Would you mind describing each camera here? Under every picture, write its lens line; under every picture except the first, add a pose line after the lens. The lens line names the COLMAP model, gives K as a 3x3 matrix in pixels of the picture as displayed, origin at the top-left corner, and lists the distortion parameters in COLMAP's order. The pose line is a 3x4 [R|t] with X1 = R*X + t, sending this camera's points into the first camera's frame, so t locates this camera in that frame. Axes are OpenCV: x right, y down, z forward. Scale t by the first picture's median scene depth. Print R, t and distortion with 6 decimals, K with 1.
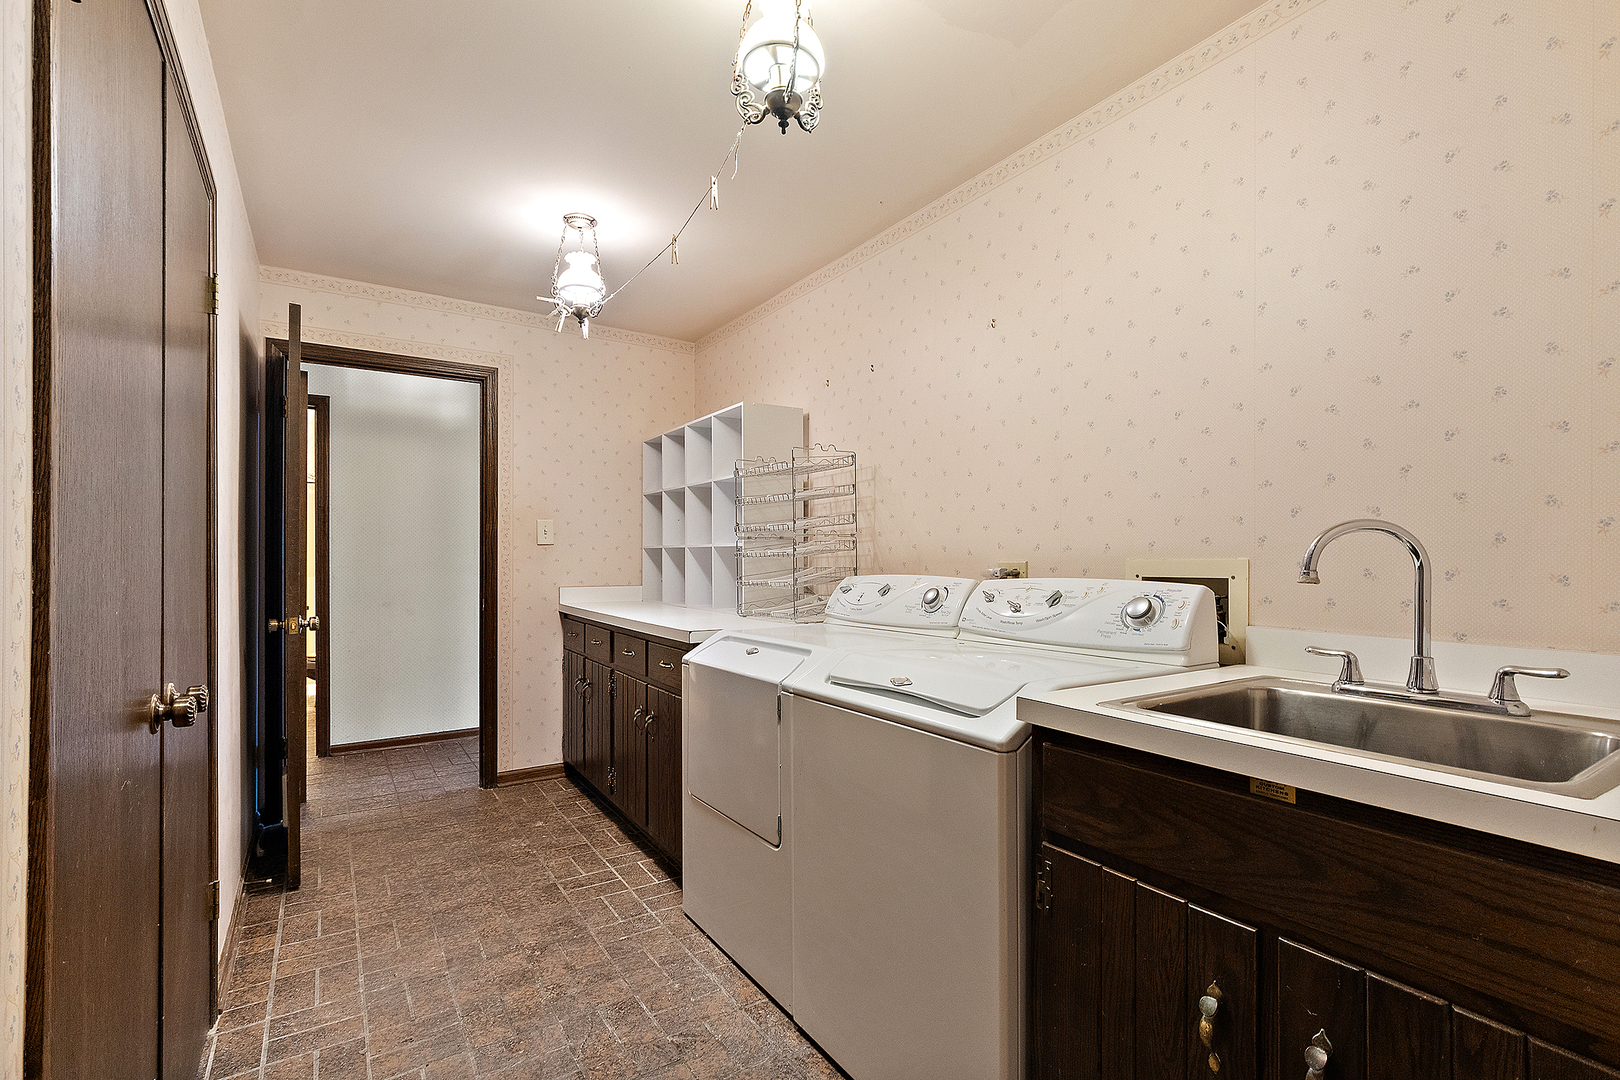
lens RADIAL K [[737.6, 0, 805.4], [0, 737.6, 555.4], [0, 0, 1]] dist [-0.002894, 0.002461]
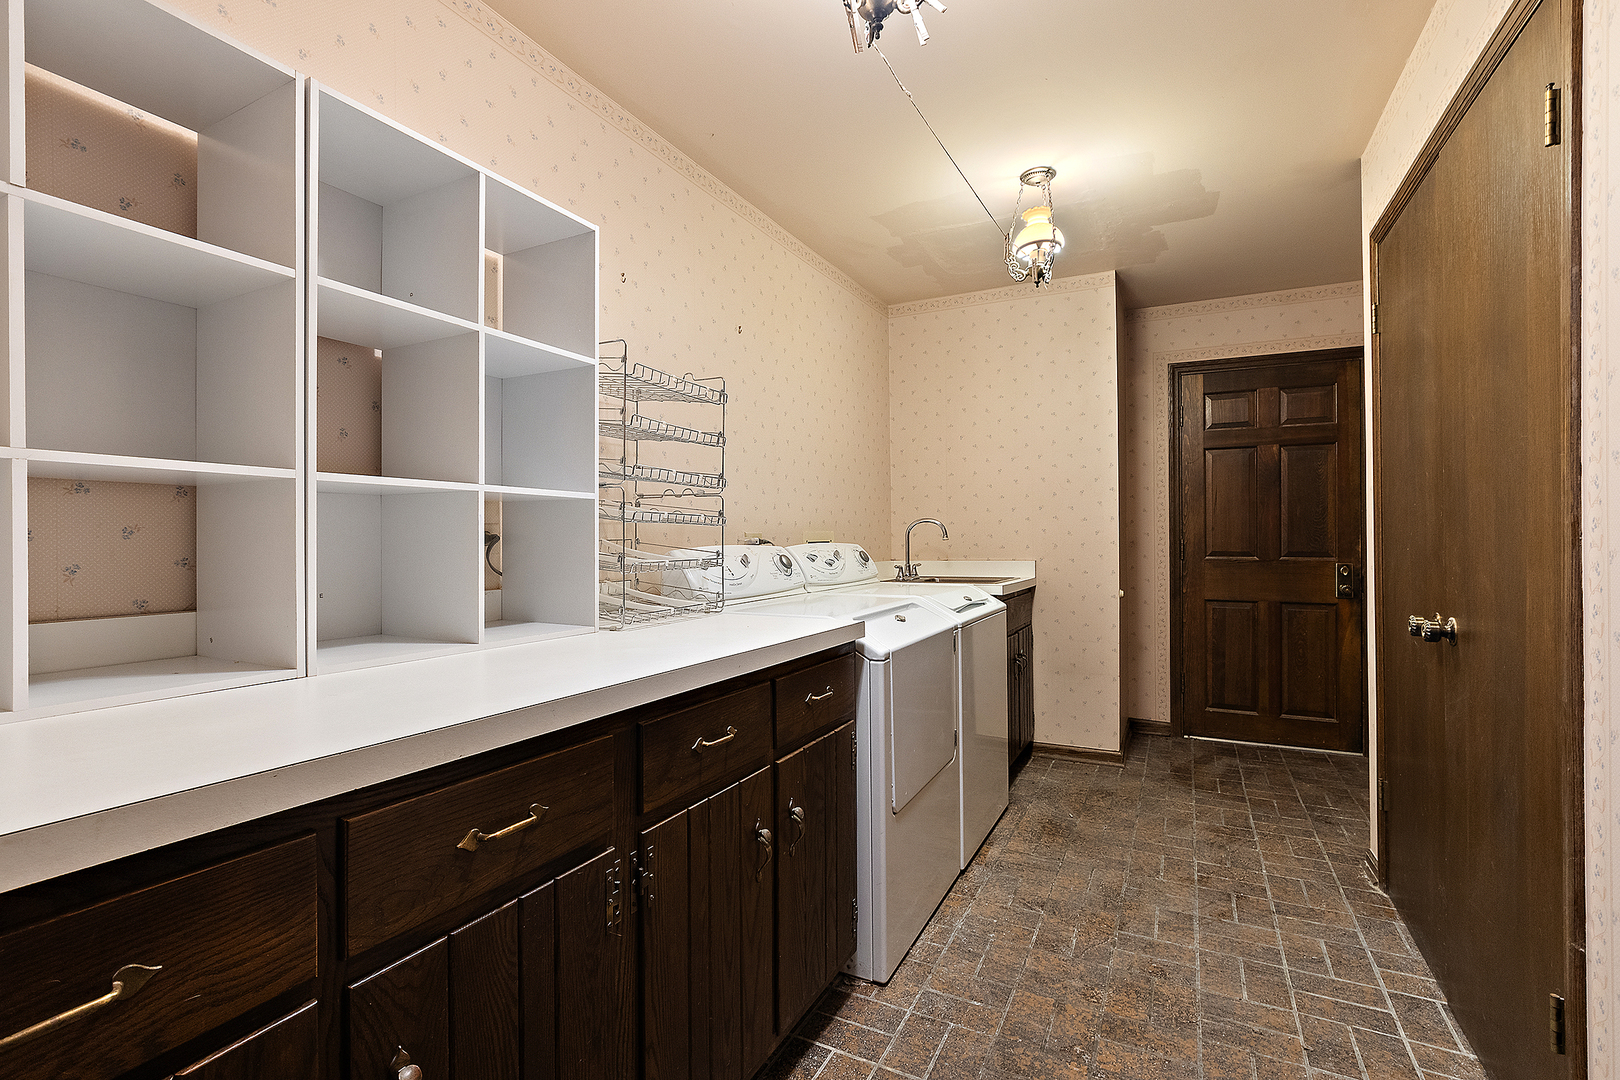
lens RADIAL K [[737.6, 0, 804.9], [0, 737.6, 535.3], [0, 0, 1]] dist [-0.002894, 0.002461]
pose [[-0.493412, 0.009923, 0.869739, -0.913675], [0.001596, 0.999944, -0.010503, 0.028633], [-0.869794, -0.003794, -0.493400, 1.670252]]
